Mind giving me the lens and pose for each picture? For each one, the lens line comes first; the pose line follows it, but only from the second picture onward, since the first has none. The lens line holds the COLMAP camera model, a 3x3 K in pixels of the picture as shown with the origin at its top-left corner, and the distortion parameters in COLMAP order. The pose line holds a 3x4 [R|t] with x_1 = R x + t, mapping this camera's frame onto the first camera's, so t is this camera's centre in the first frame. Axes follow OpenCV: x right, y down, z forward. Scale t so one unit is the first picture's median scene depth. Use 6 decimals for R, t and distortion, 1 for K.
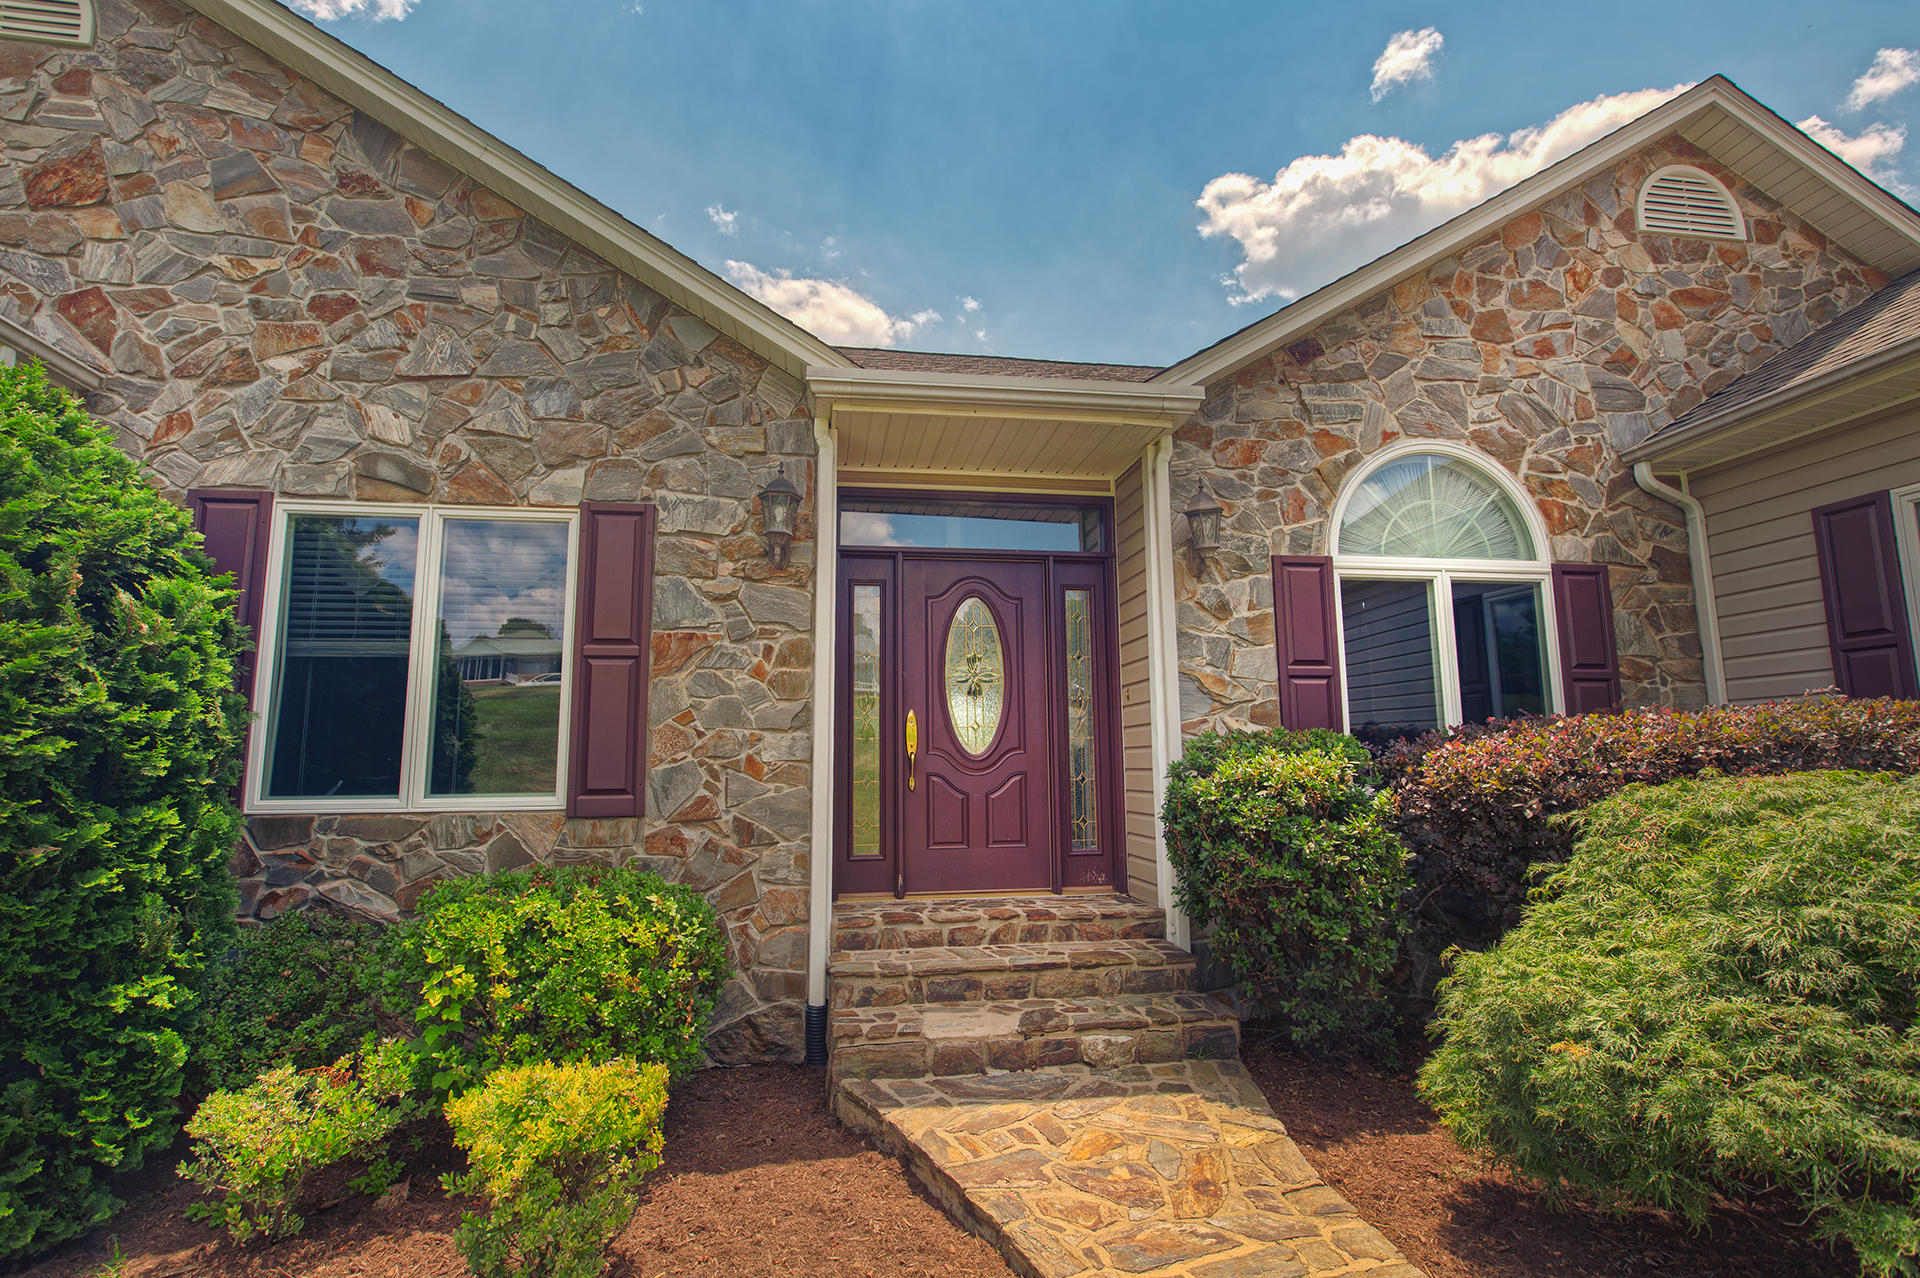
lens RADIAL K [[929.0, 0, 947.5], [0, 929.0, 639.5], [0, 0, 1]] dist [-0.000007, -0.001290]
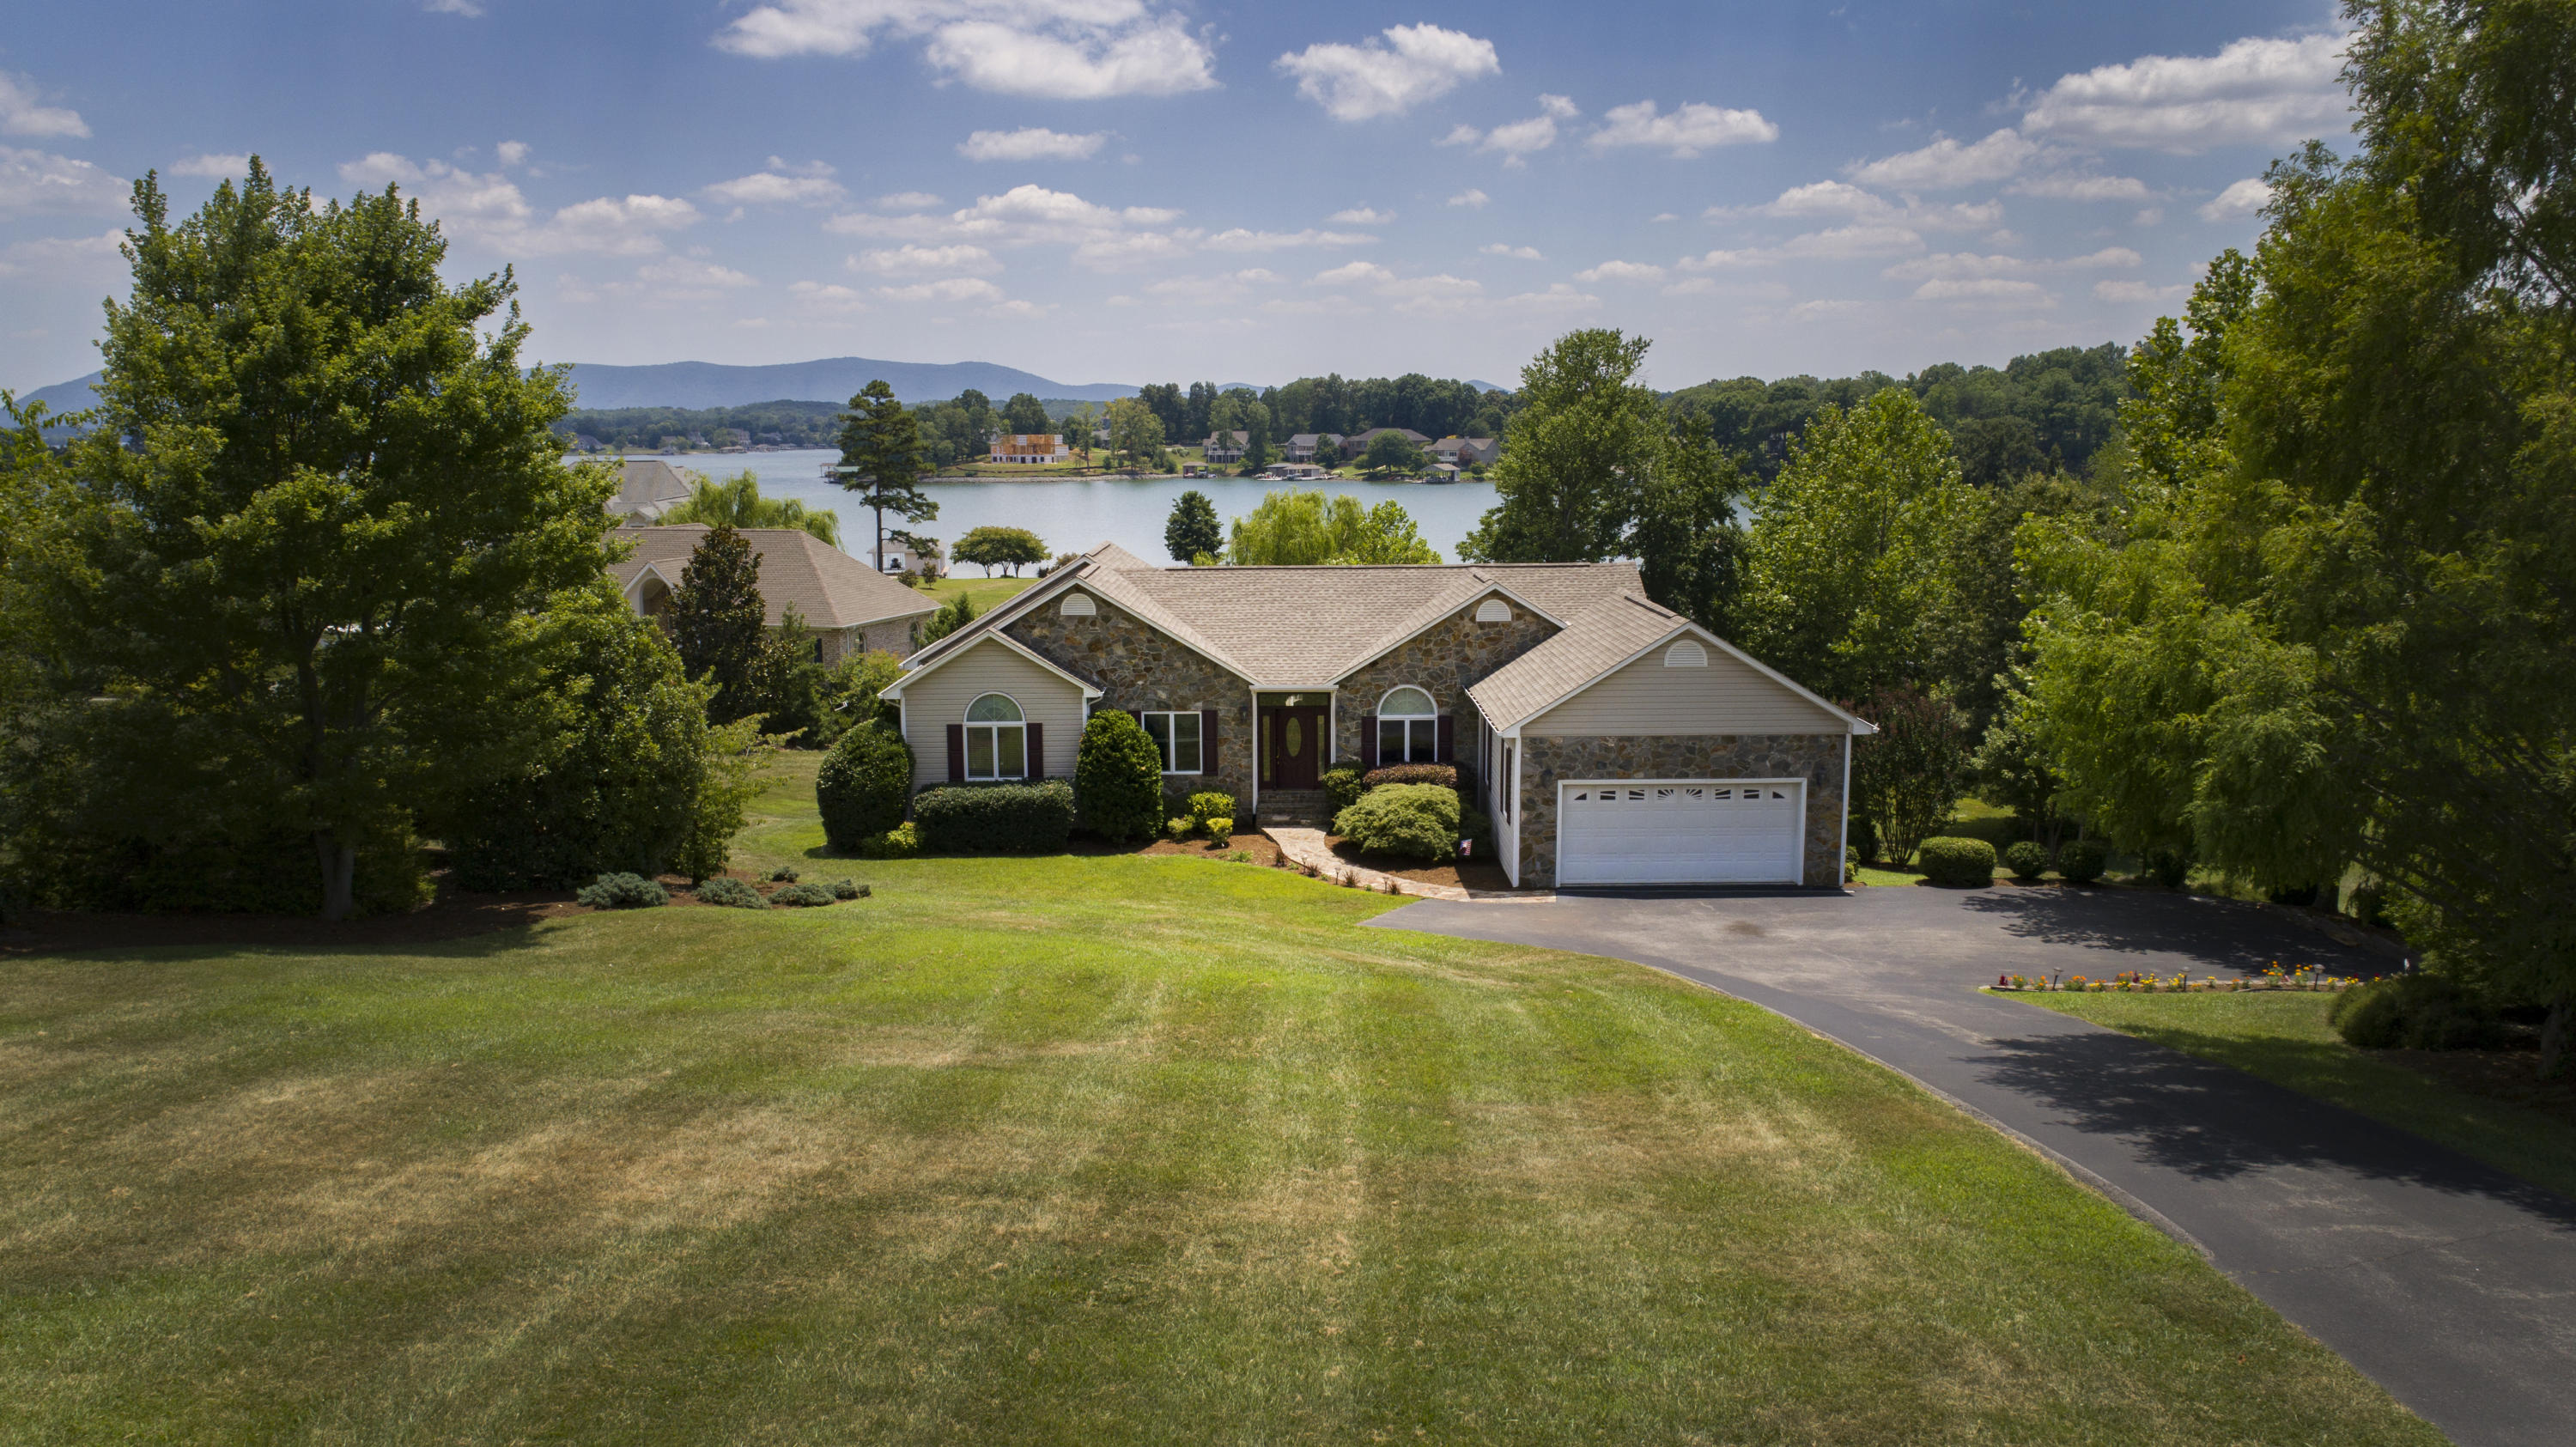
lens RADIAL K [[1795.6, 0, 1244.0], [0, 1795.6, 697.0], [0, 0, 1]] dist [-0.003384, -0.002712]
pose [[0.984310, 0.023612, -0.174861, 1.368589], [0.027054, 0.959093, 0.281795, -2.712323], [0.174362, -0.282104, 0.943406, -7.349345]]
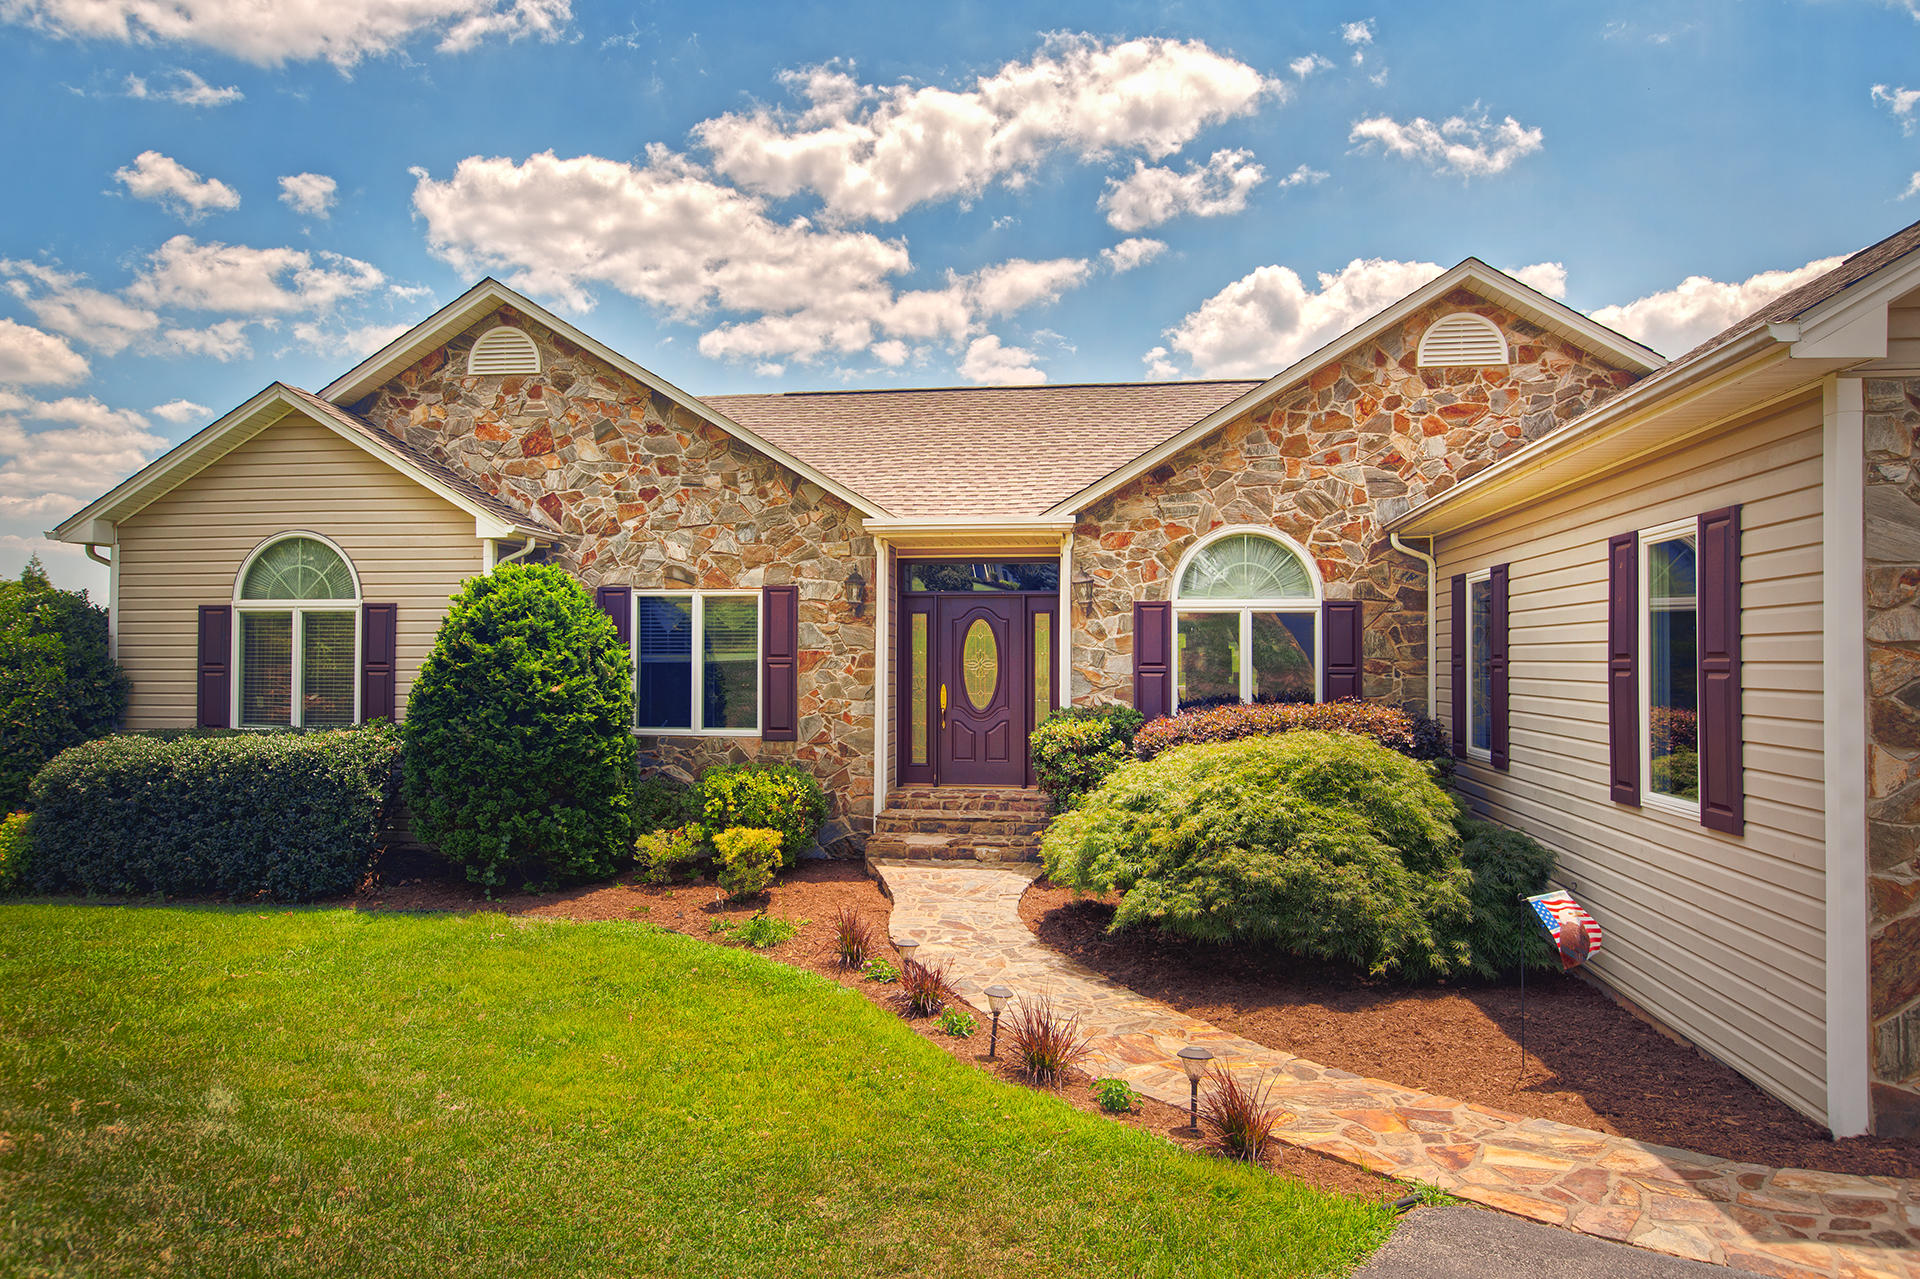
lens RADIAL K [[1181.8, 0, 950.3], [0, 1181.8, 637.2], [0, 0, 1]] dist [-0.003820, 0.001742]
pose [[0.955028, 0.005947, -0.296457, 0.751266], [0.030211, 0.992645, 0.117235, -0.324506], [0.294974, -0.120919, 0.947823, -1.317828]]
